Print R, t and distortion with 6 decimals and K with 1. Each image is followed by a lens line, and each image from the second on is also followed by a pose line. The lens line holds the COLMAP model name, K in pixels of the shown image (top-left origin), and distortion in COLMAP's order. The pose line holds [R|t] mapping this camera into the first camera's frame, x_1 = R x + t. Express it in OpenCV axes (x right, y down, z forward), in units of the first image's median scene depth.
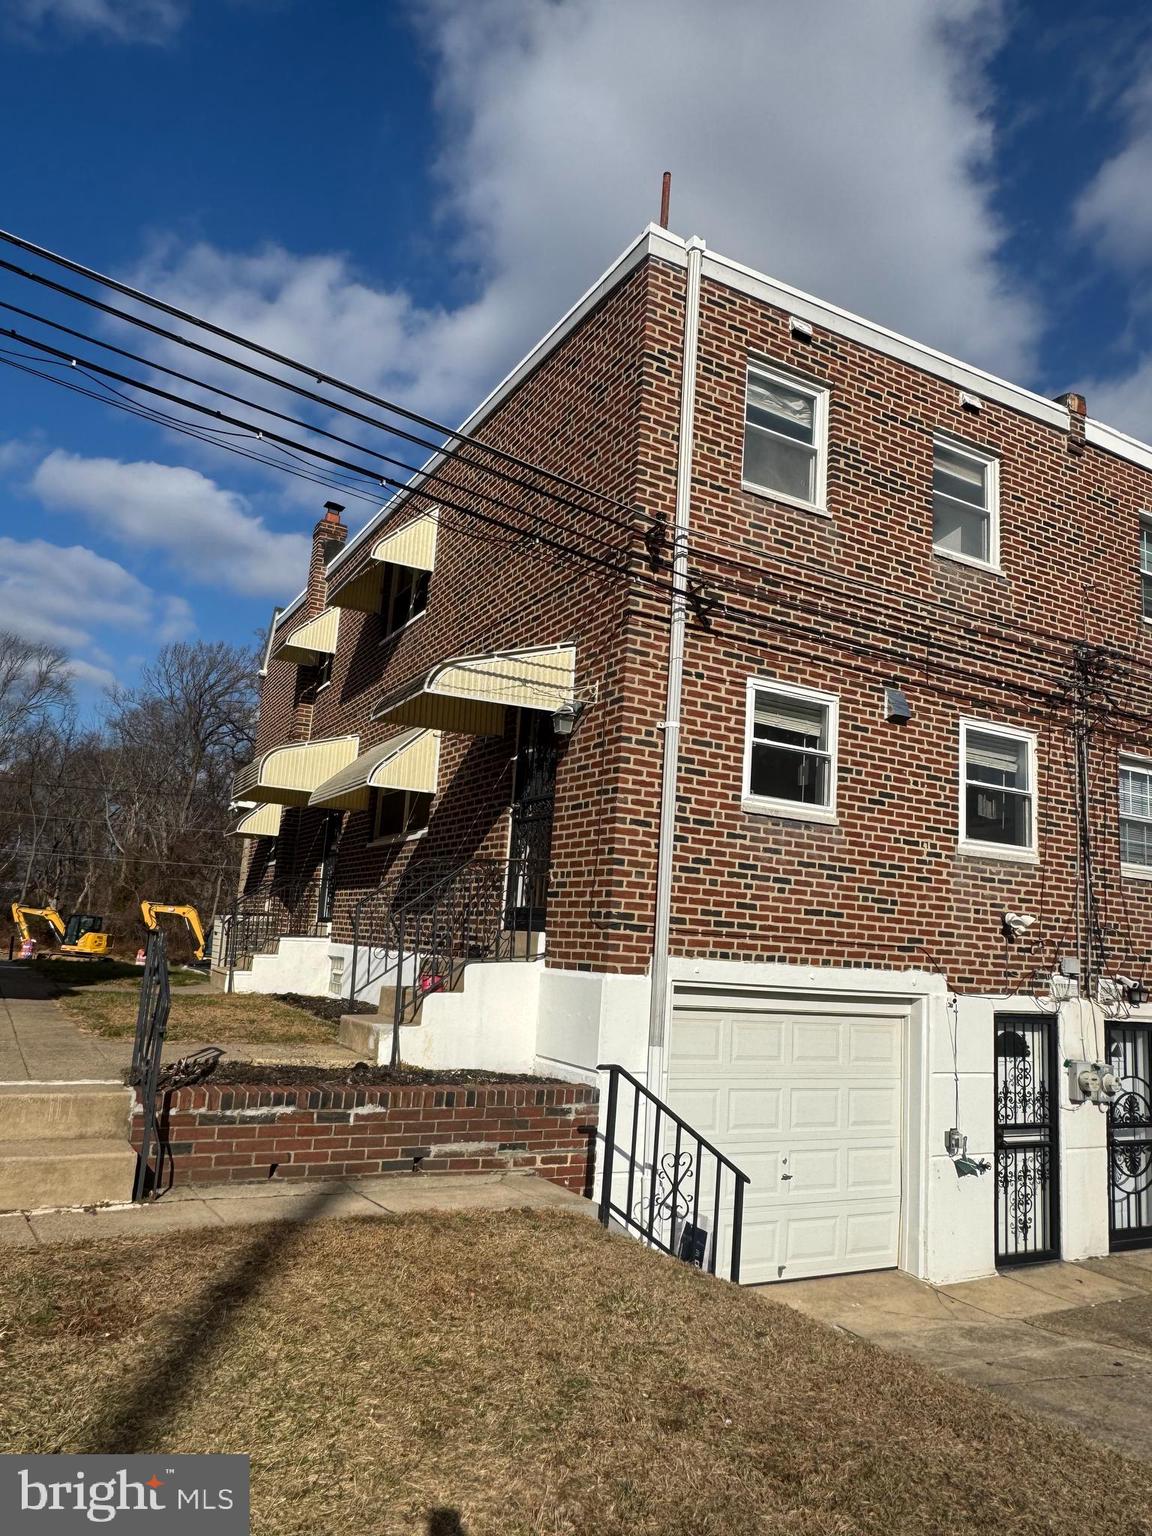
lens RADIAL K [[1036.3, 0, 580.0], [0, 1036.3, 765.0], [0, 0, 1]] dist [-0.008187, 0.004592]
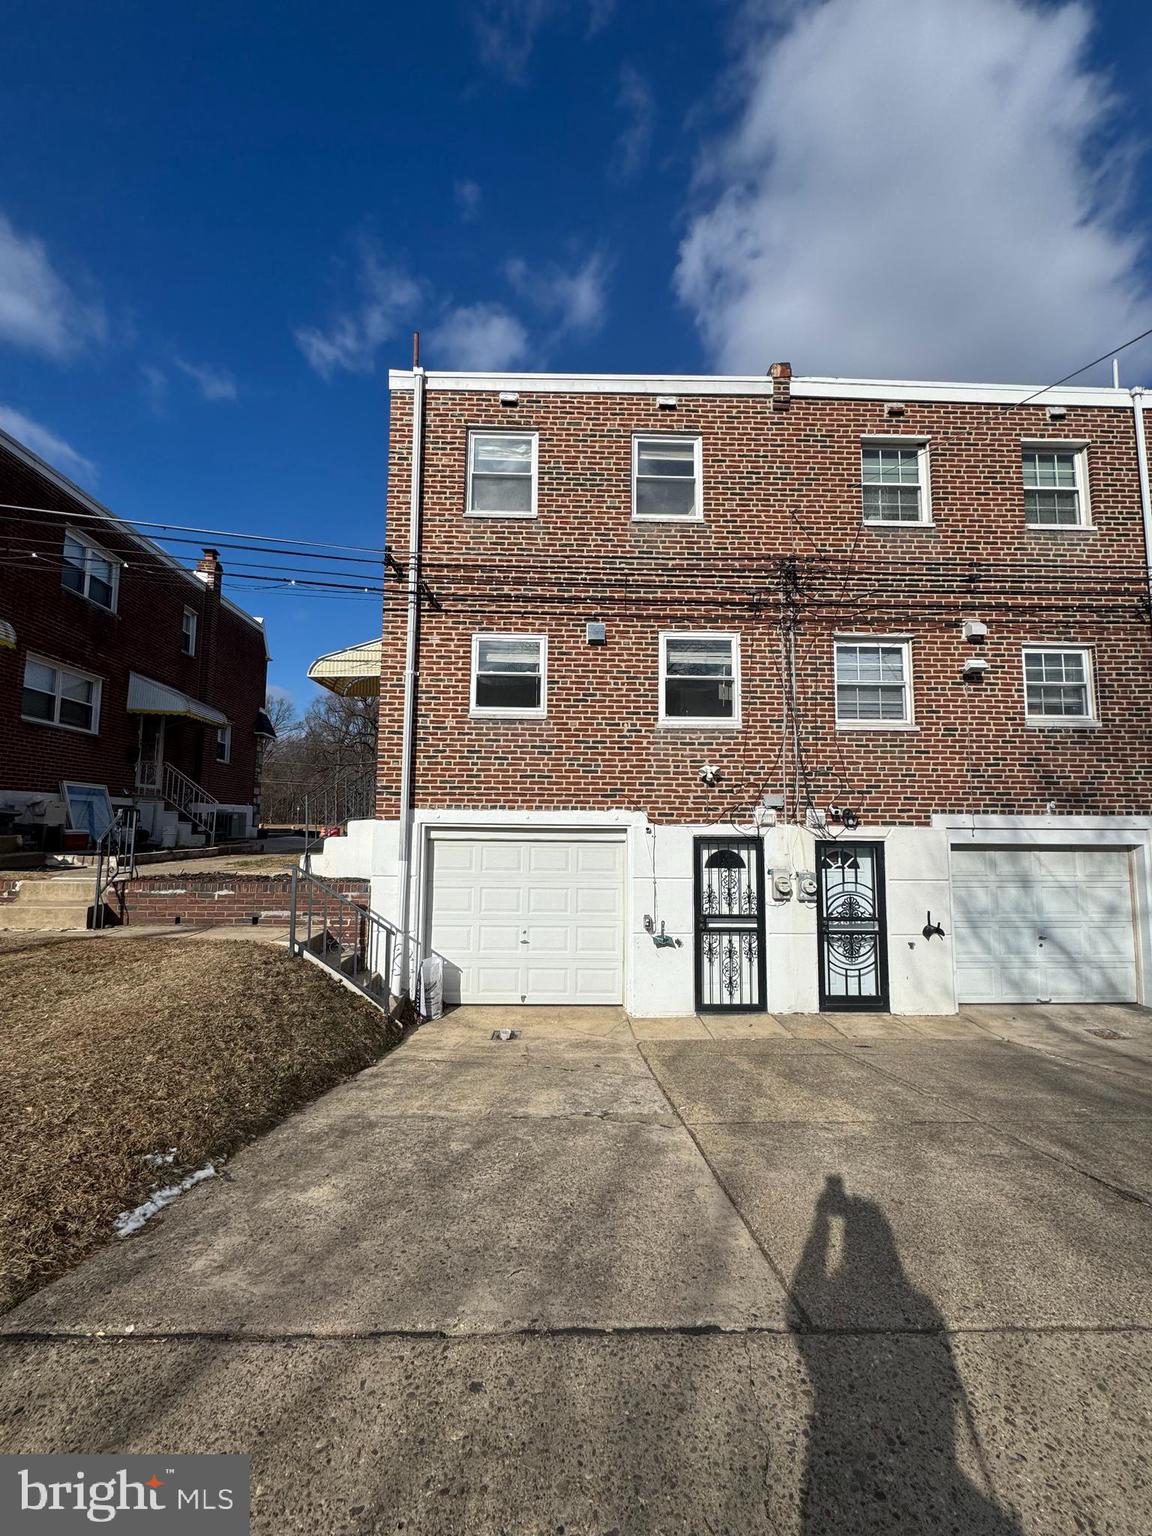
lens RADIAL K [[604.7, 0, 573.3], [0, 604.7, 775.8], [0, 0, 1]] dist [-0.001609, 0.000249]
pose [[0.884864, -0.097979, -0.455429, 0.636905], [0.127111, 0.991316, 0.033700, 0.108449], [0.448172, -0.087710, 0.889634, 0.200320]]
